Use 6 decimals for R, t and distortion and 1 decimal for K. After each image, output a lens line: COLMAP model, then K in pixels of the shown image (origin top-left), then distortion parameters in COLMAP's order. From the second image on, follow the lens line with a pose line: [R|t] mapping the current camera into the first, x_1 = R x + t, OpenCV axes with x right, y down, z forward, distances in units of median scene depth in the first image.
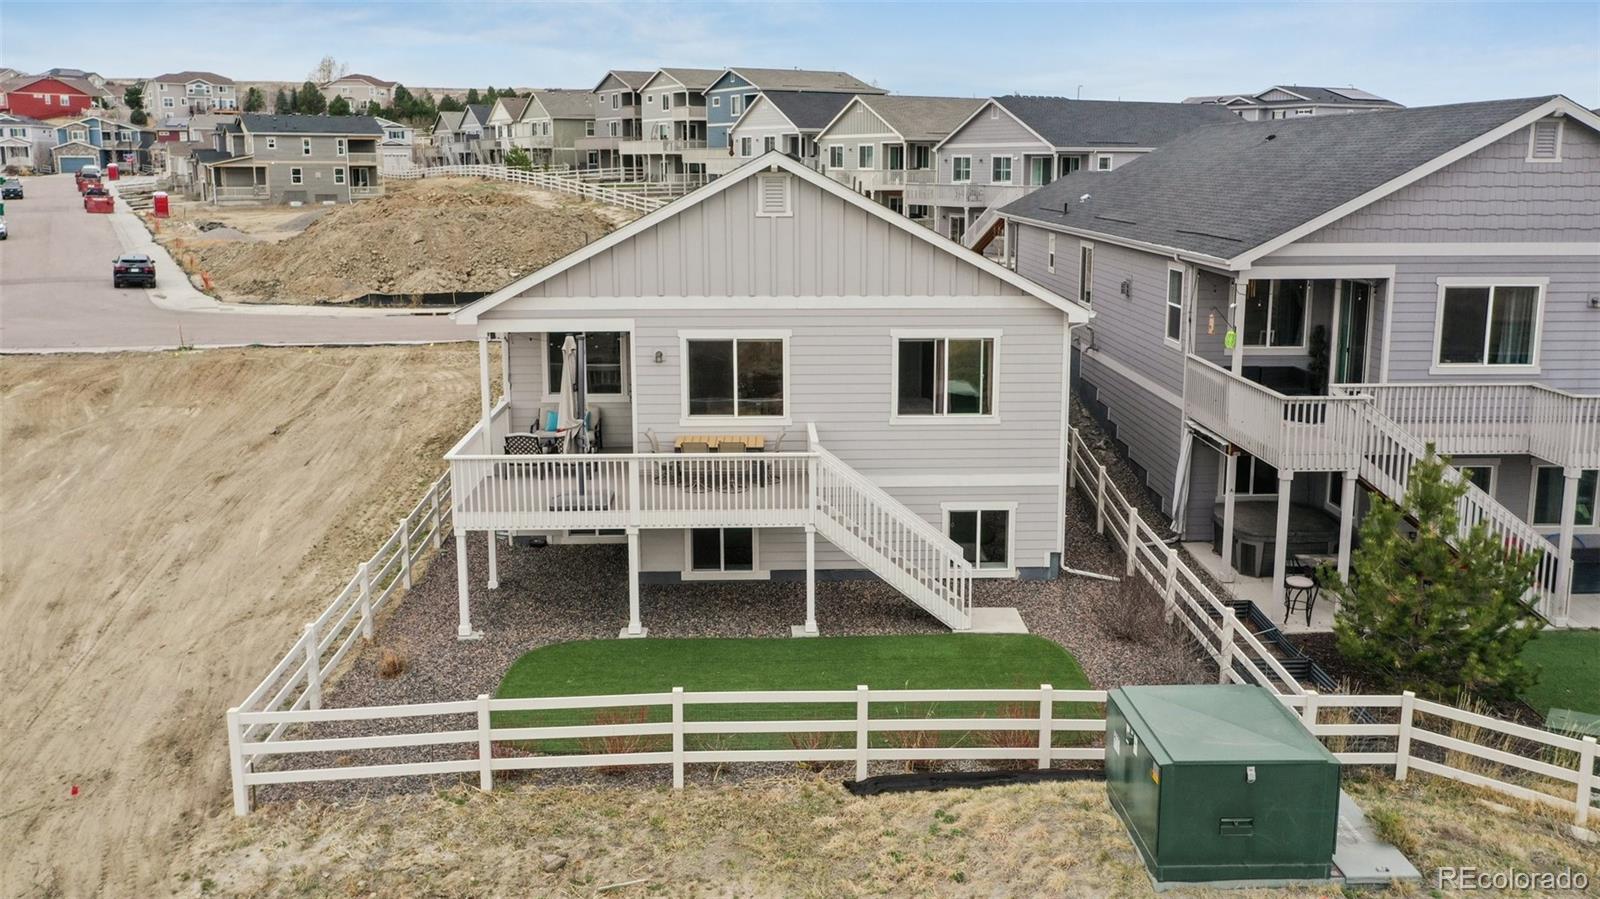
lens RADIAL K [[1287.5, 0, 792.4], [0, 1287.5, 389.9], [0, 0, 1]] dist [0.005851, 0.007717]
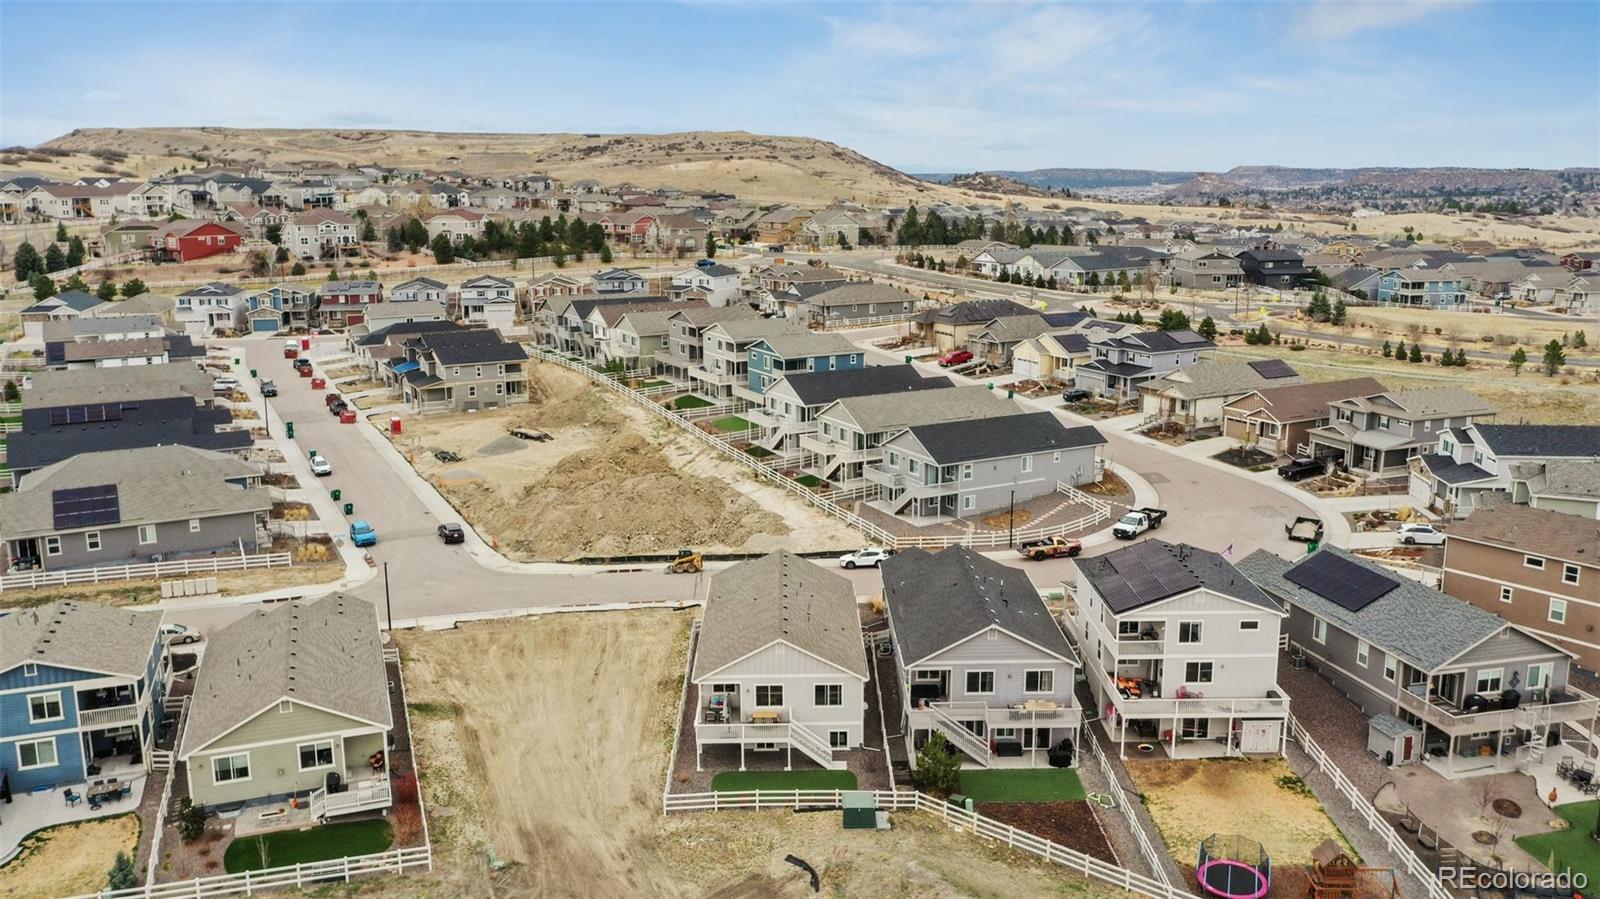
lens RADIAL K [[1263.2, 0, 800.0], [0, 1263.2, 449.5], [0, 0, 1]] dist [0.004022, 0.000504]
pose [[0.999865, 0.000928, -0.016392, 0.037432], [-0.000366, 0.999412, 0.034278, -0.310356], [0.016414, -0.034268, 0.999278, -0.946047]]
